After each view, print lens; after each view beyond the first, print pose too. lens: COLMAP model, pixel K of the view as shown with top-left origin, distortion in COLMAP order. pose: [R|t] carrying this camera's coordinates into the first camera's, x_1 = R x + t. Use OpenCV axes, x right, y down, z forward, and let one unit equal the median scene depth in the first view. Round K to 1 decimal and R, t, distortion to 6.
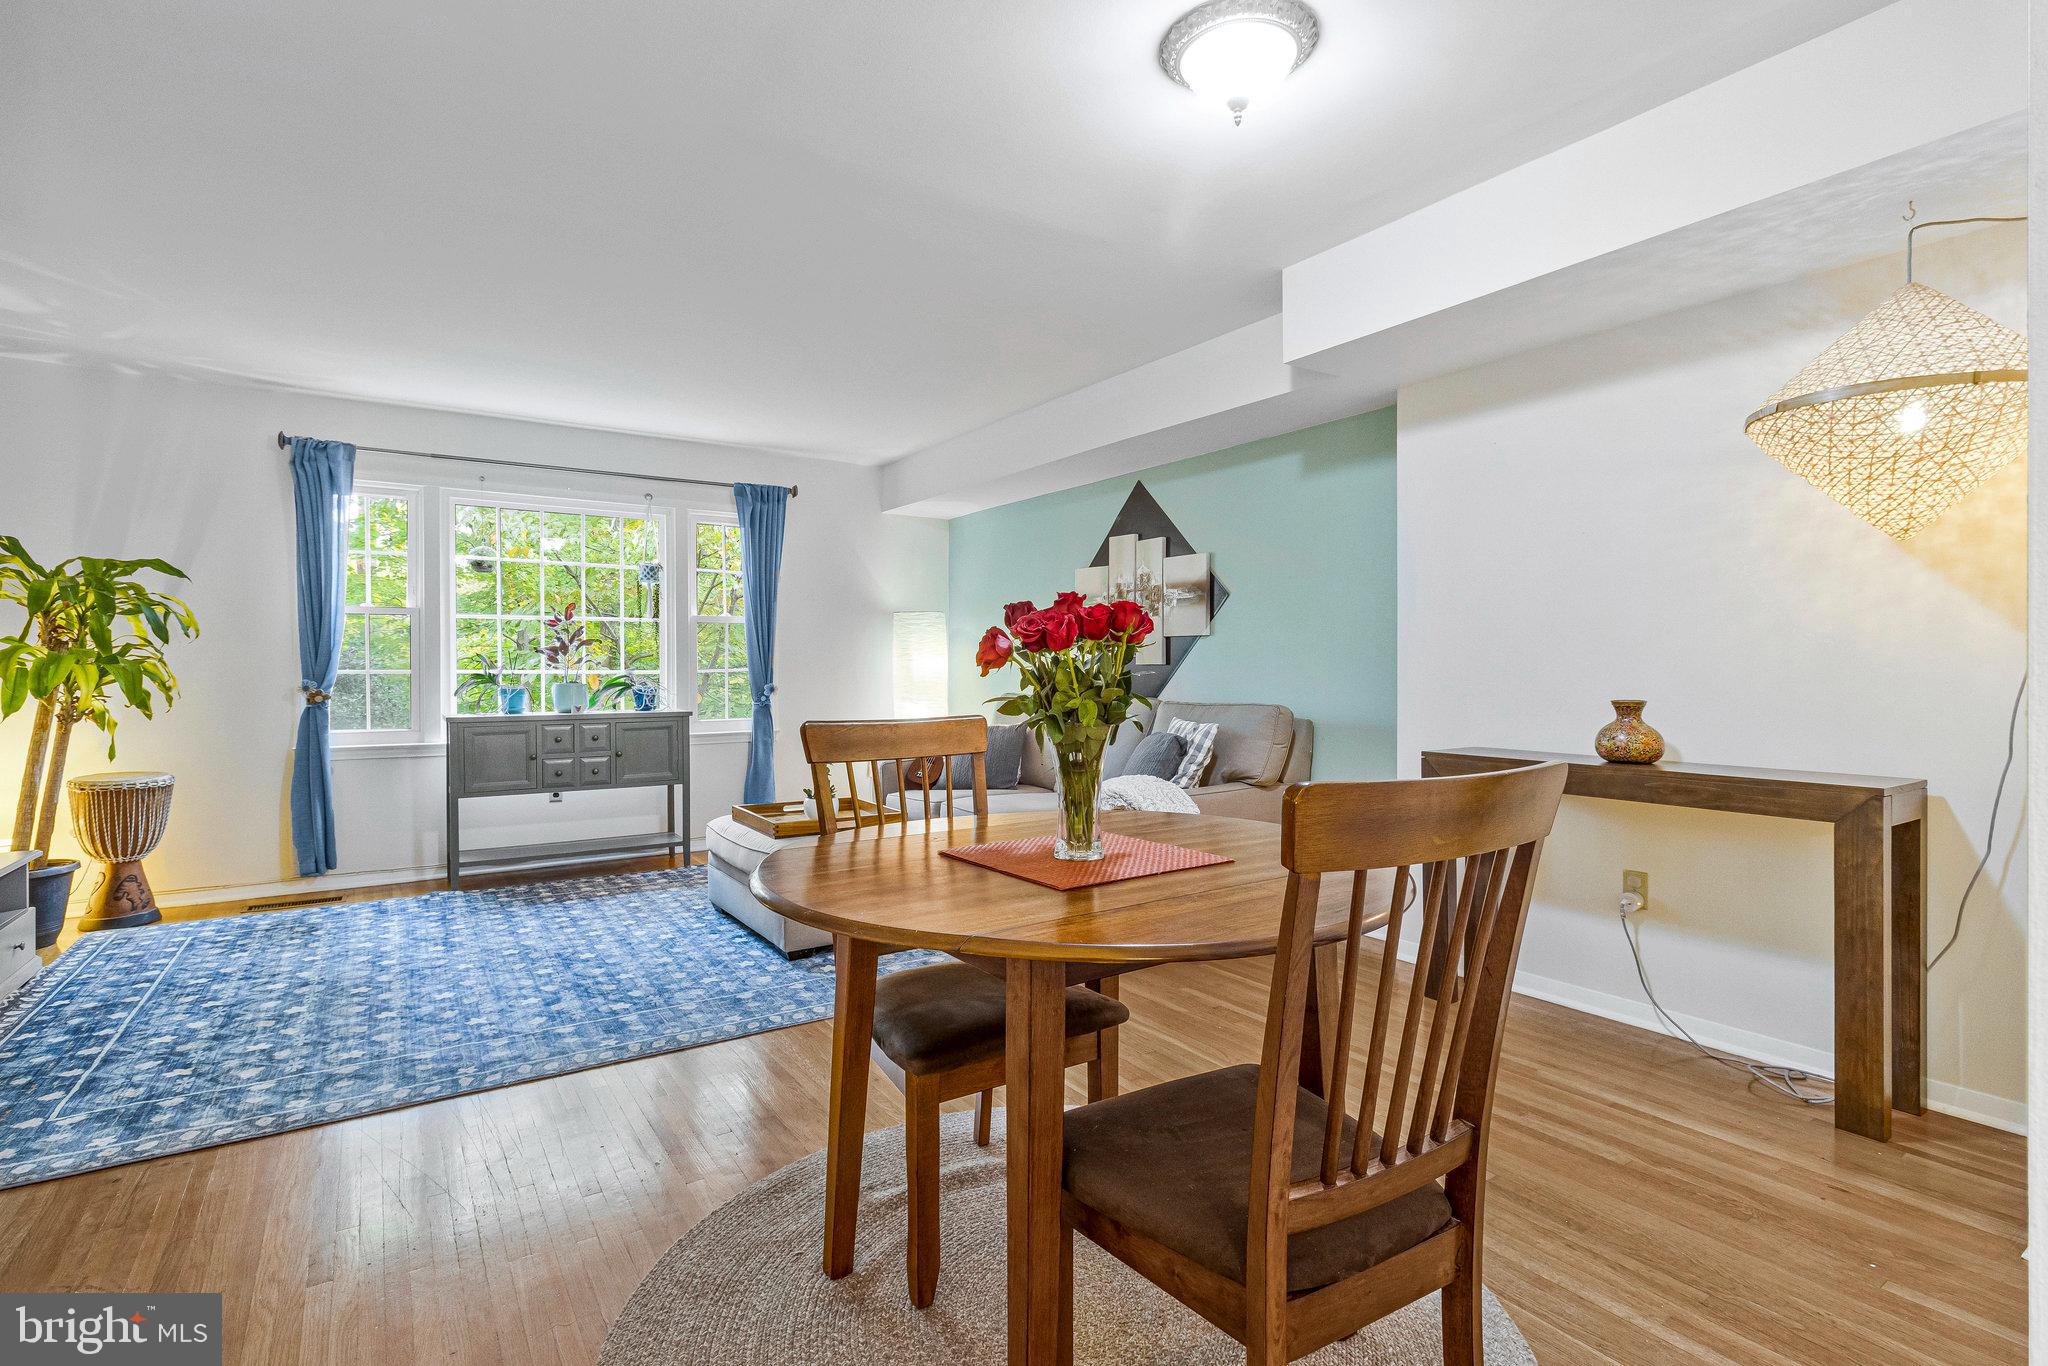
lens RADIAL K [[942.4, 0, 1020.4], [0, 942.4, 671.5], [0, 0, 1]] dist [-0.002218, -0.000523]
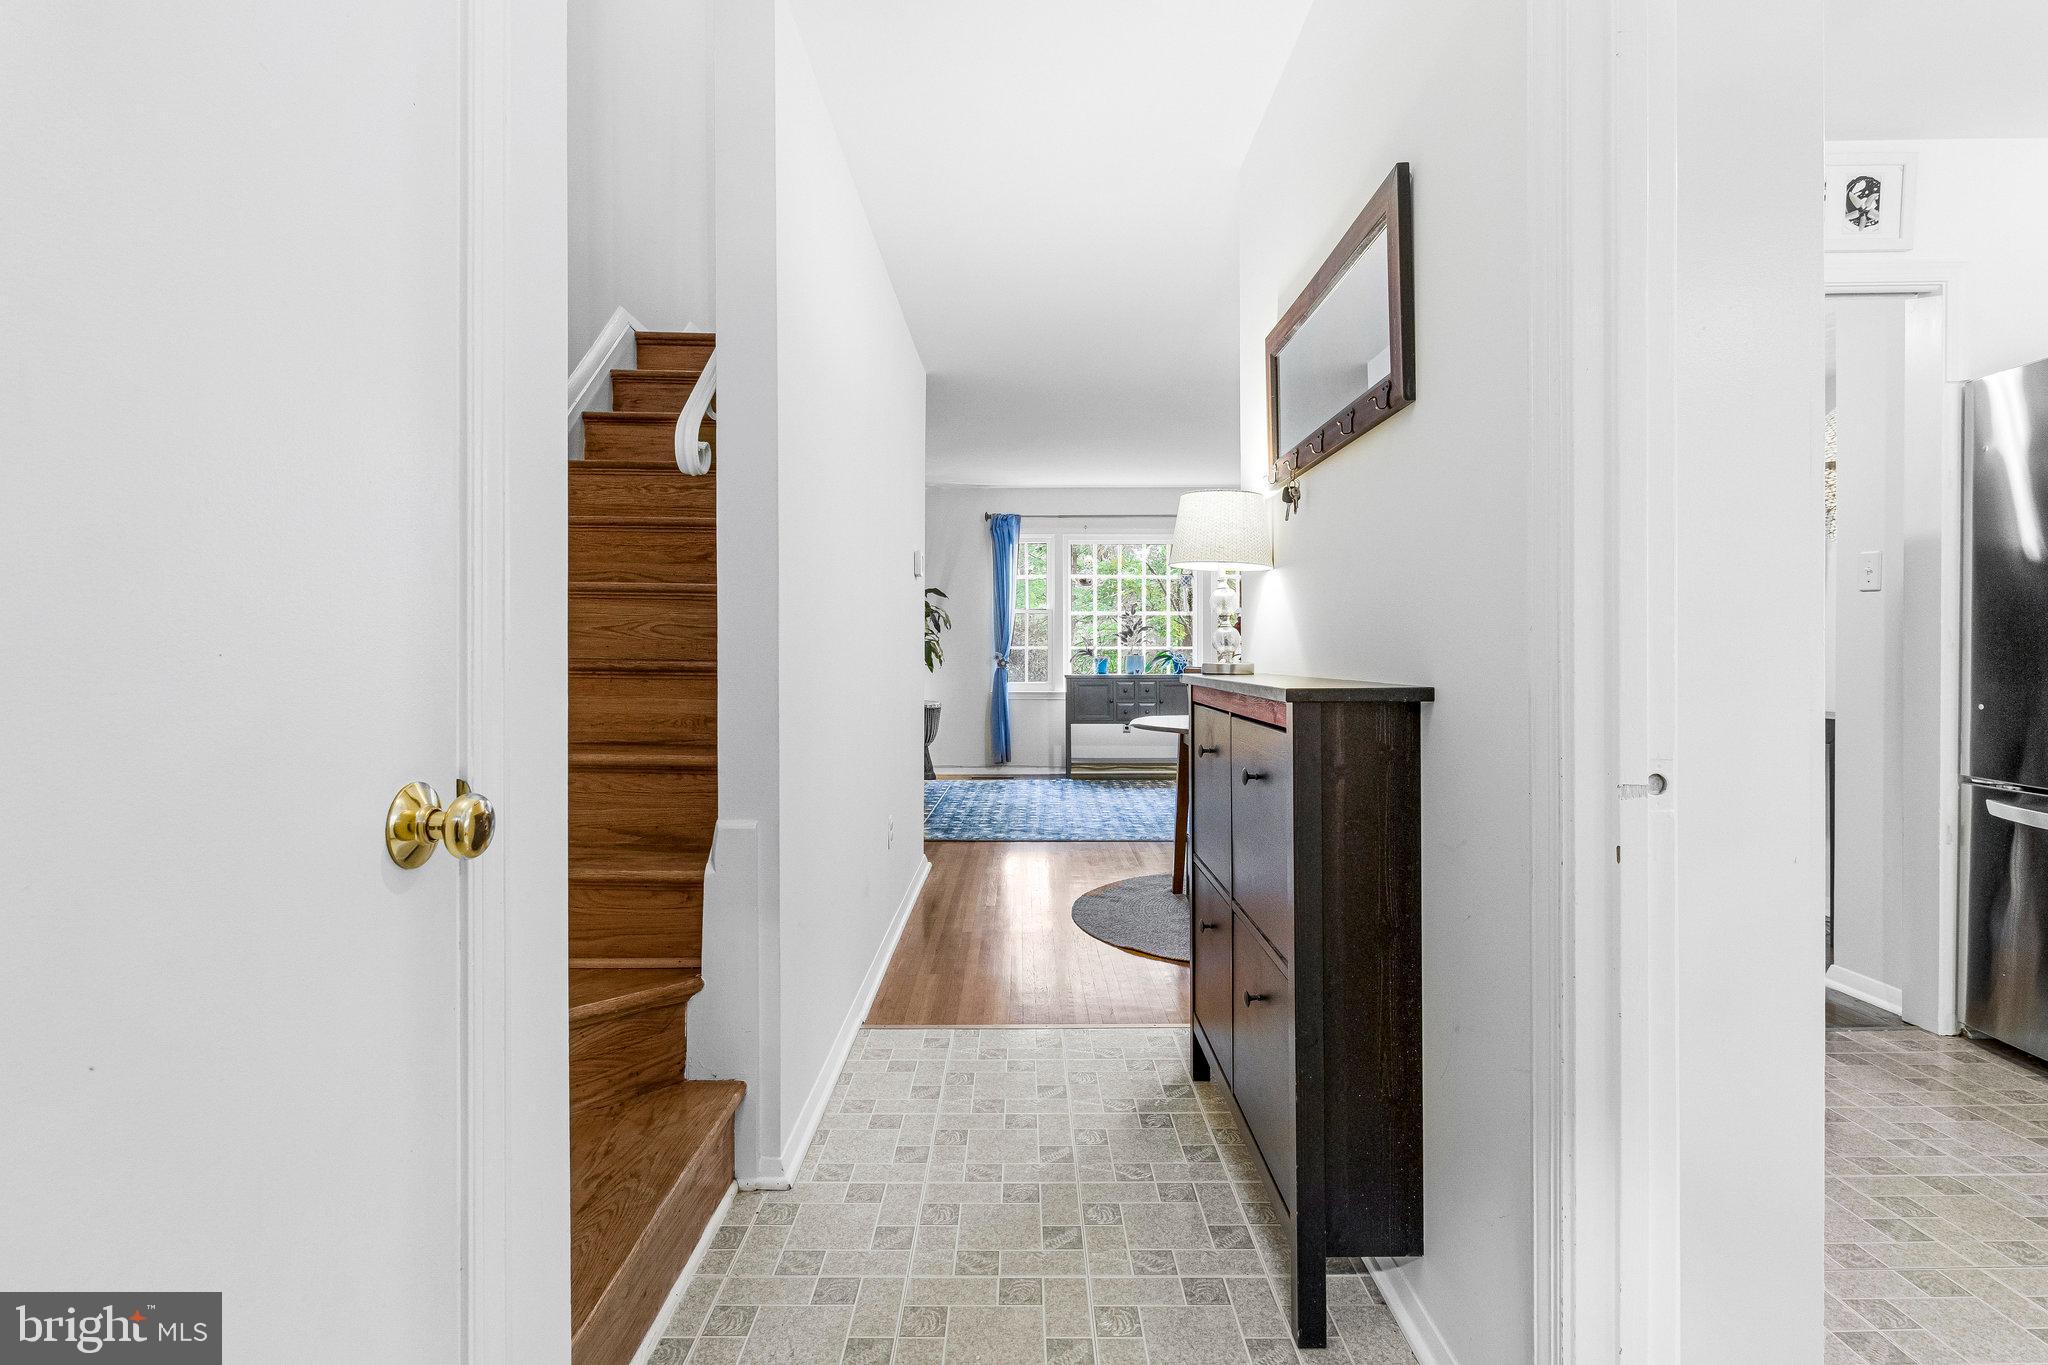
lens RADIAL K [[905.6, 0, 1010.0], [0, 905.6, 640.3], [0, 0, 1]] dist [0.000833, -0.000120]
pose [[0.811330, -0.004695, -0.584569, 0.235680], [-0.002234, 0.999936, -0.011131, 0.005134], [0.584584, 0.010337, 0.811267, -0.339714]]
